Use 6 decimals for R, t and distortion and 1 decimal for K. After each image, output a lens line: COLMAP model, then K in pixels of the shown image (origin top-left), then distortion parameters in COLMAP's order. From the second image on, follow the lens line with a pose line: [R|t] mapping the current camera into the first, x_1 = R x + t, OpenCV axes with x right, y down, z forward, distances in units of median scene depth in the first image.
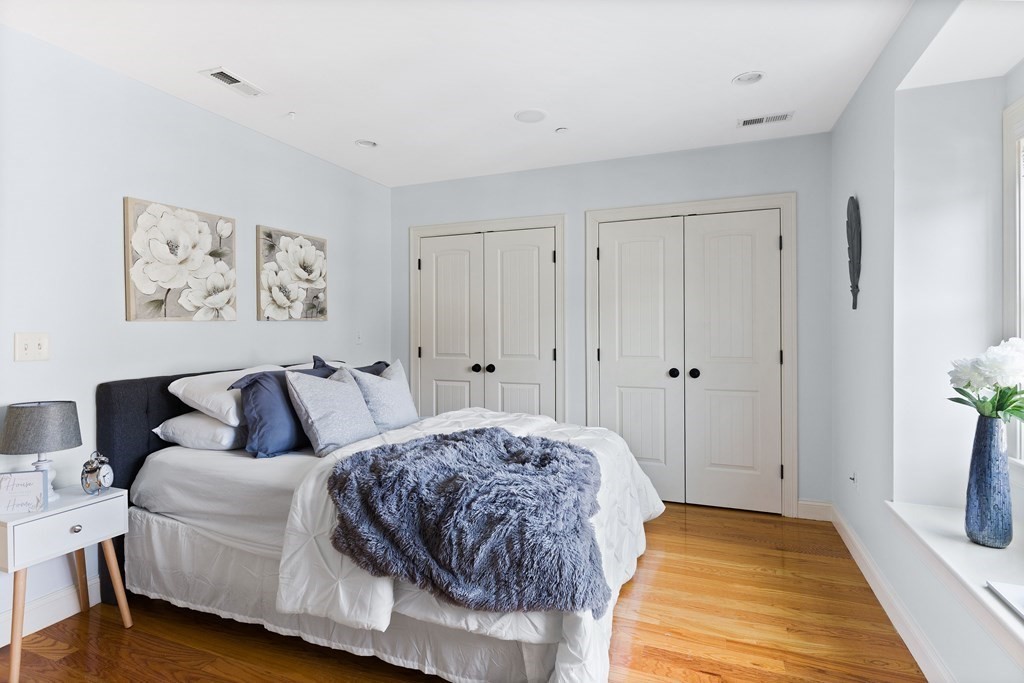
lens RADIAL K [[512.8, 0, 511.7], [0, 512.8, 330.8], [0, 0, 1]] dist [-0.001085, -0.000170]
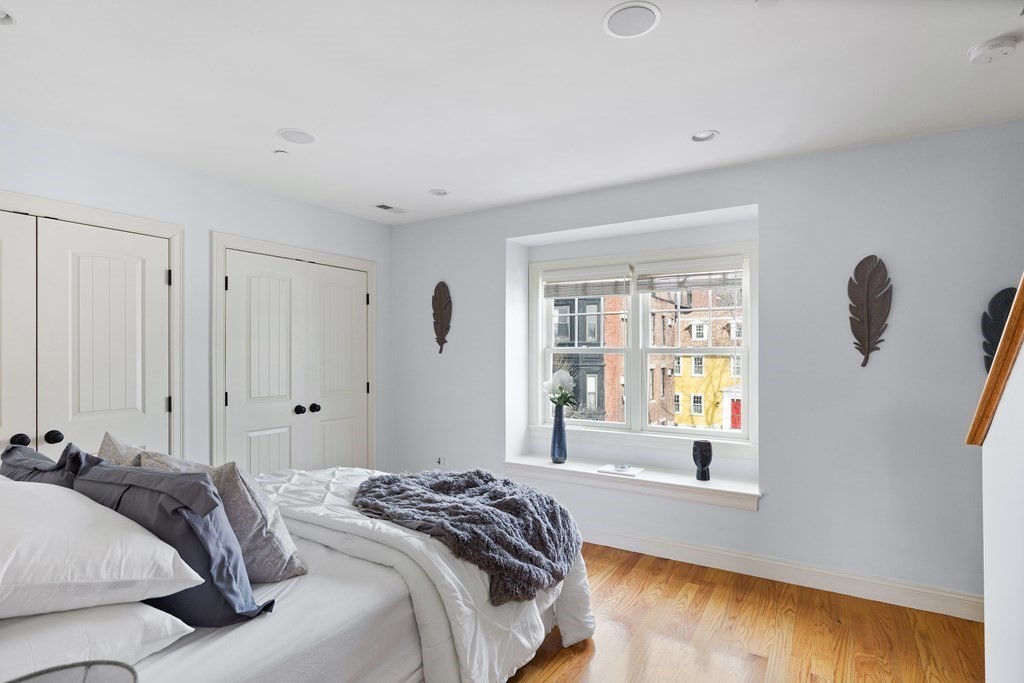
lens RADIAL K [[516.0, 0, 513.2], [0, 516.0, 346.9], [0, 0, 1]] dist [-0.003203, -0.000740]
pose [[0.168274, 0.014130, 0.985639, -0.635282], [0.004331, 0.999877, -0.015073, -0.027345], [-0.985731, 0.006806, 0.168192, 0.383886]]
